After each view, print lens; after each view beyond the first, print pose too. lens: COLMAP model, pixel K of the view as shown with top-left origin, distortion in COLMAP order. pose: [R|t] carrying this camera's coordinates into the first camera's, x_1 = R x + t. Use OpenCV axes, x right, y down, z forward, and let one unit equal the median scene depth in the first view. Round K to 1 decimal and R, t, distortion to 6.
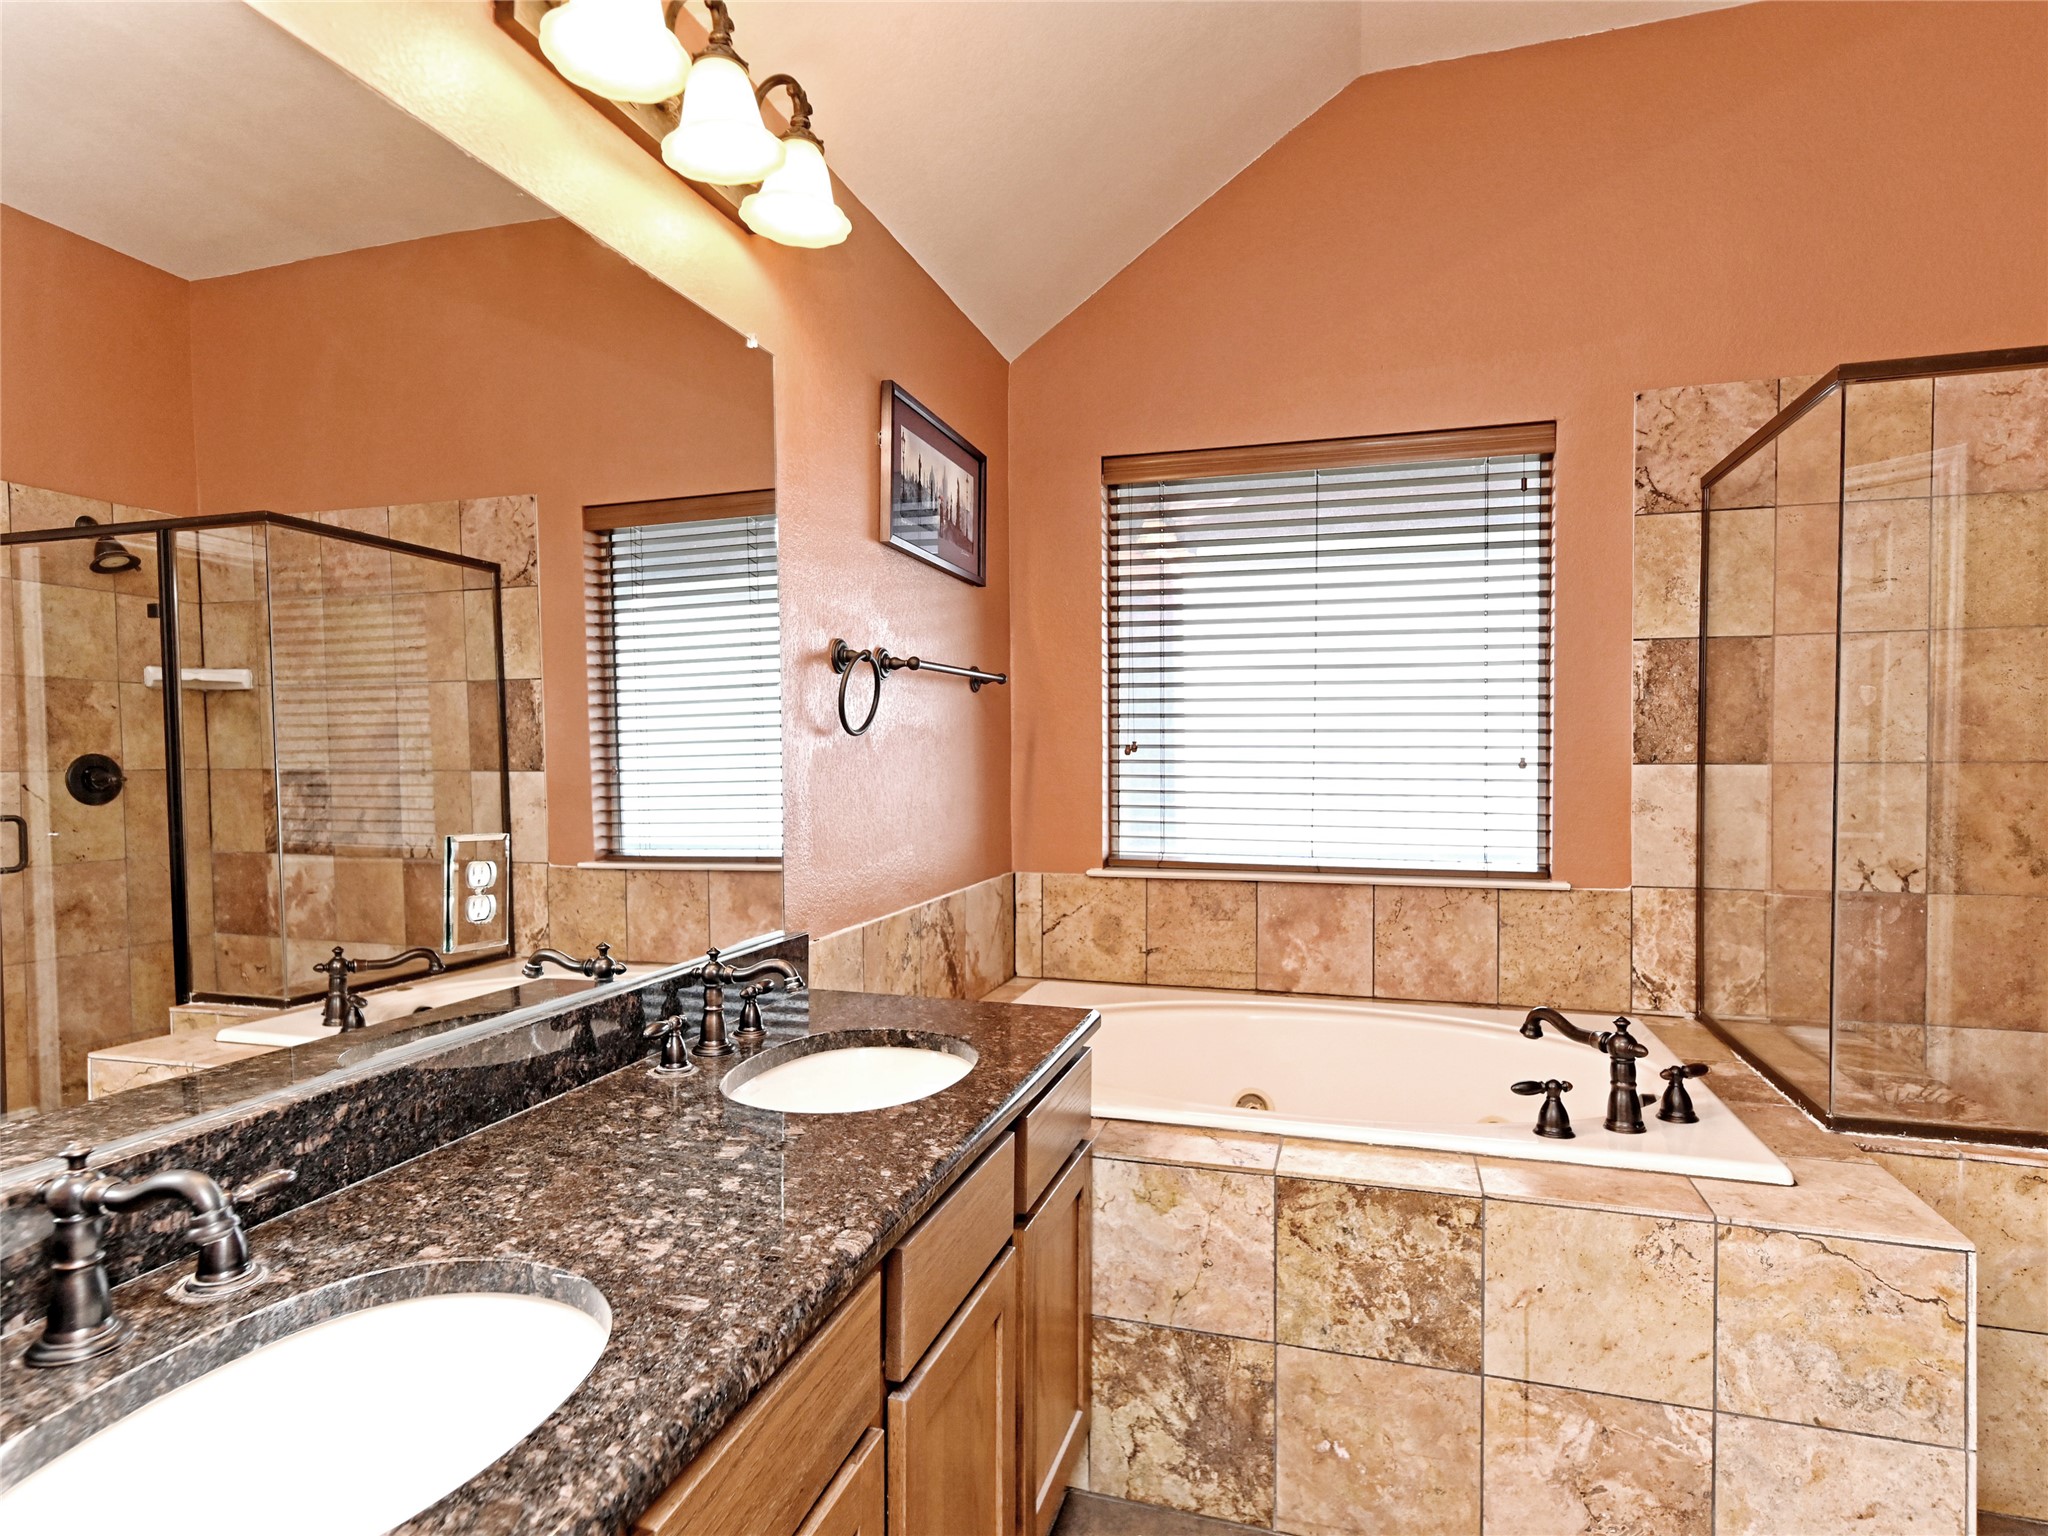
lens RADIAL K [[1138.6, 0, 1025.0], [0, 1138.6, 774.0], [0, 0, 1]] dist [0.011309, -0.000387]
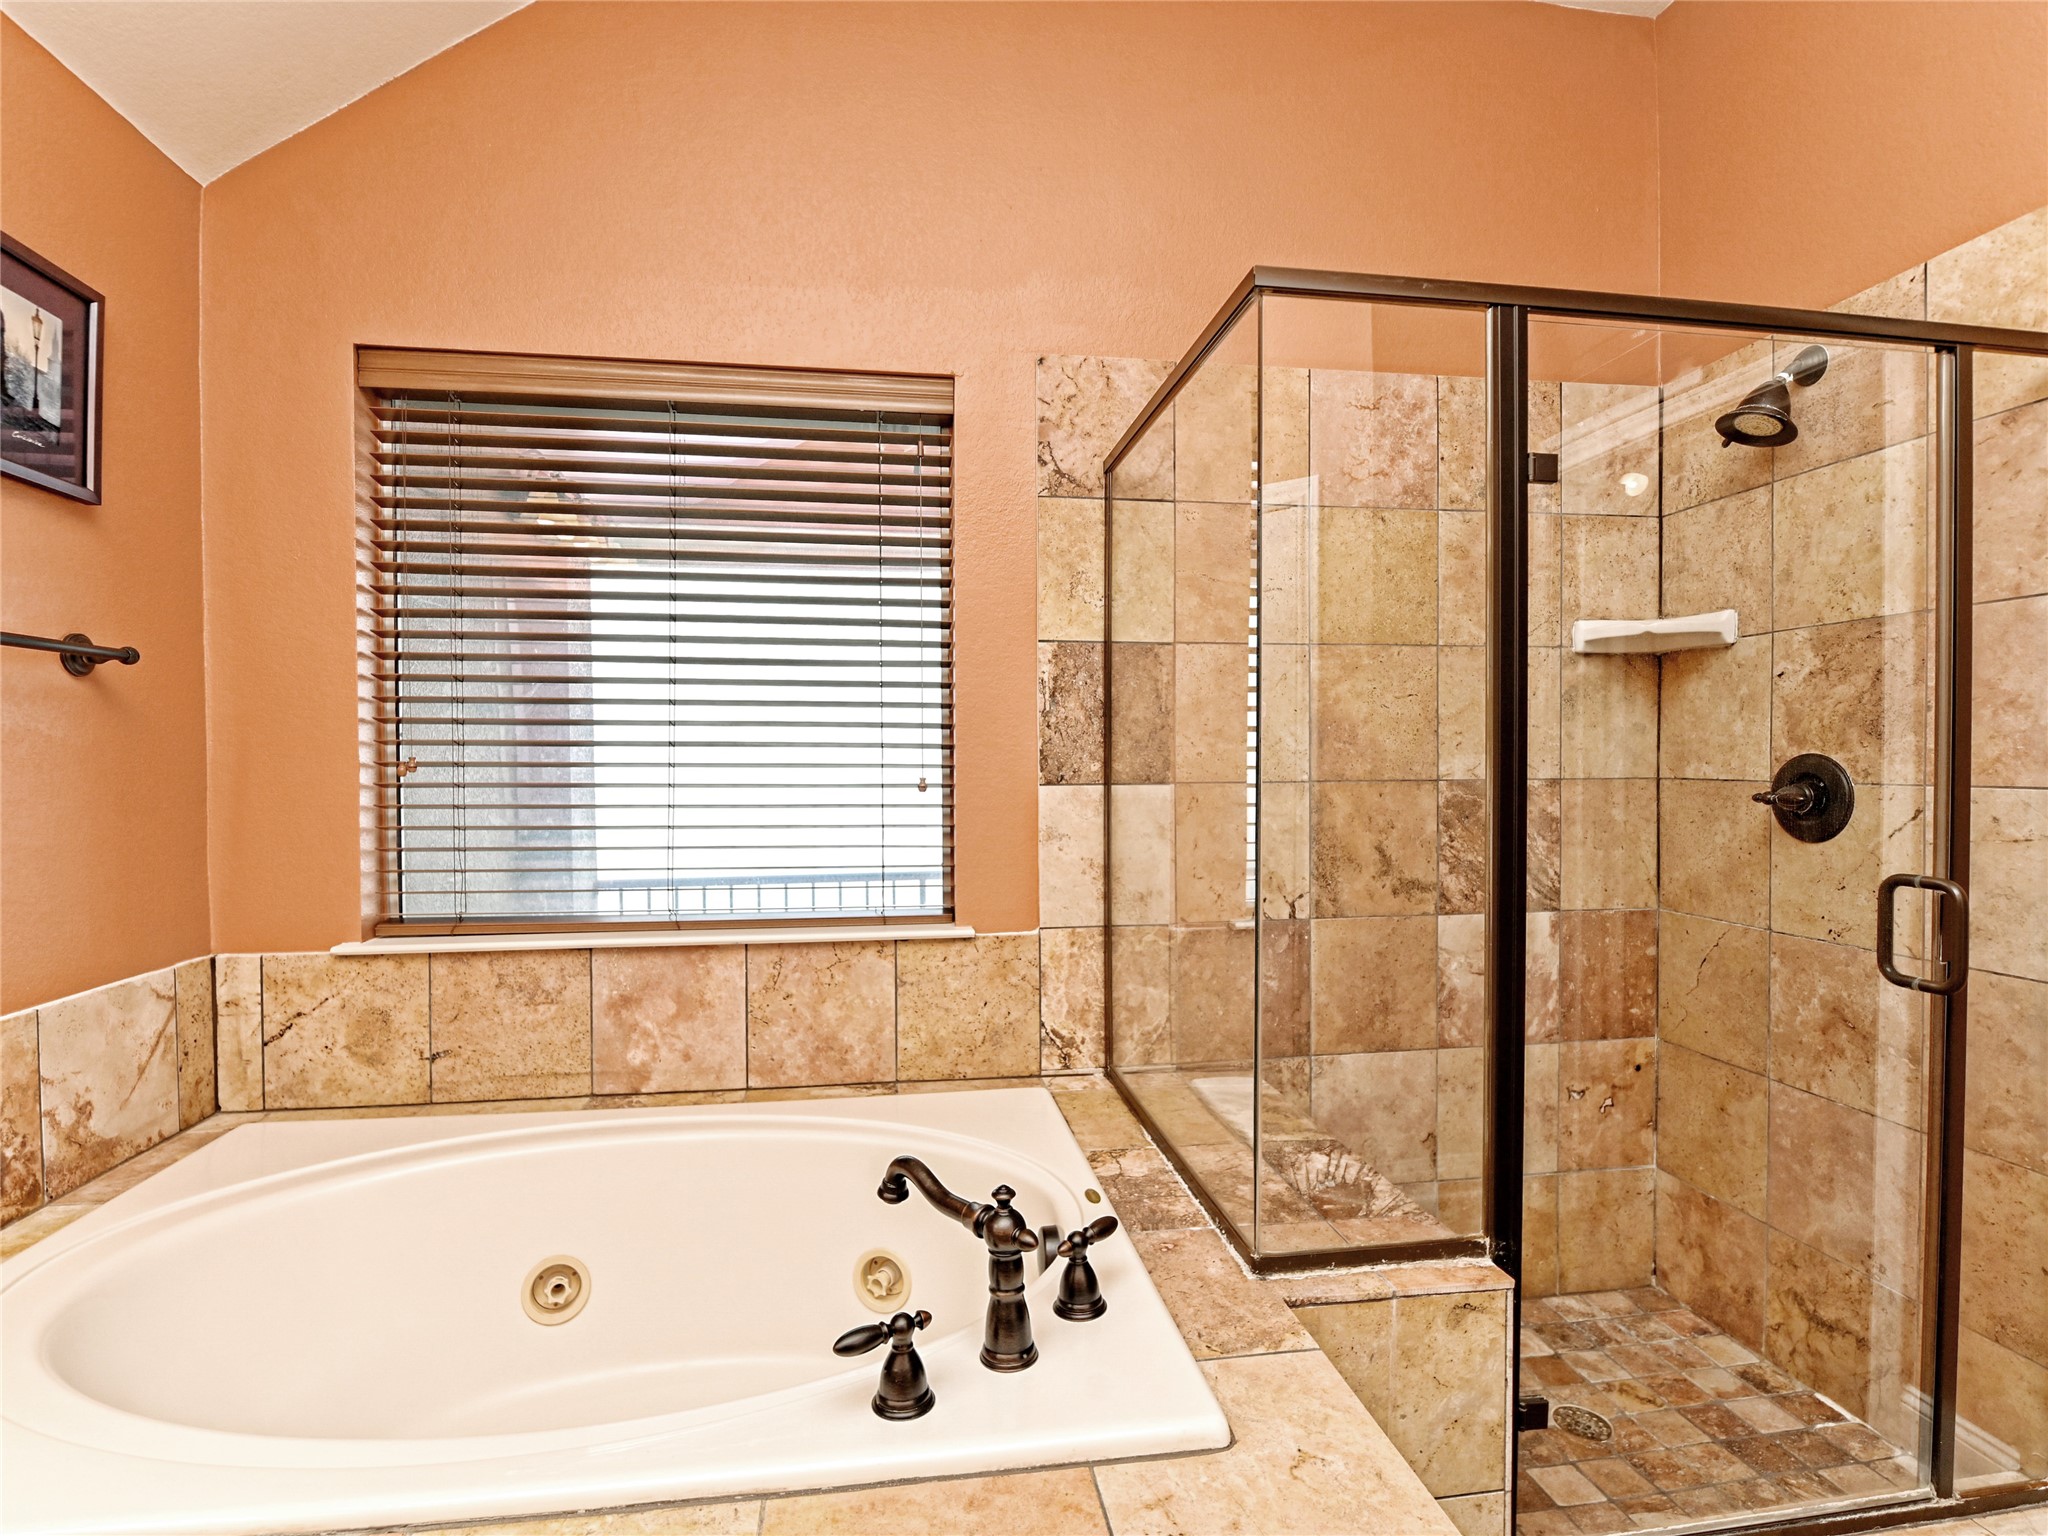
lens RADIAL K [[1138.6, 0, 1025.0], [0, 1138.6, 774.0], [0, 0, 1]] dist [0.011309, -0.000387]
pose [[0.896125, -0.004046, 0.443784, 0.144188], [0.009588, 0.999902, -0.010243, -0.008927], [-0.443699, 0.013434, 0.896075, 0.240094]]
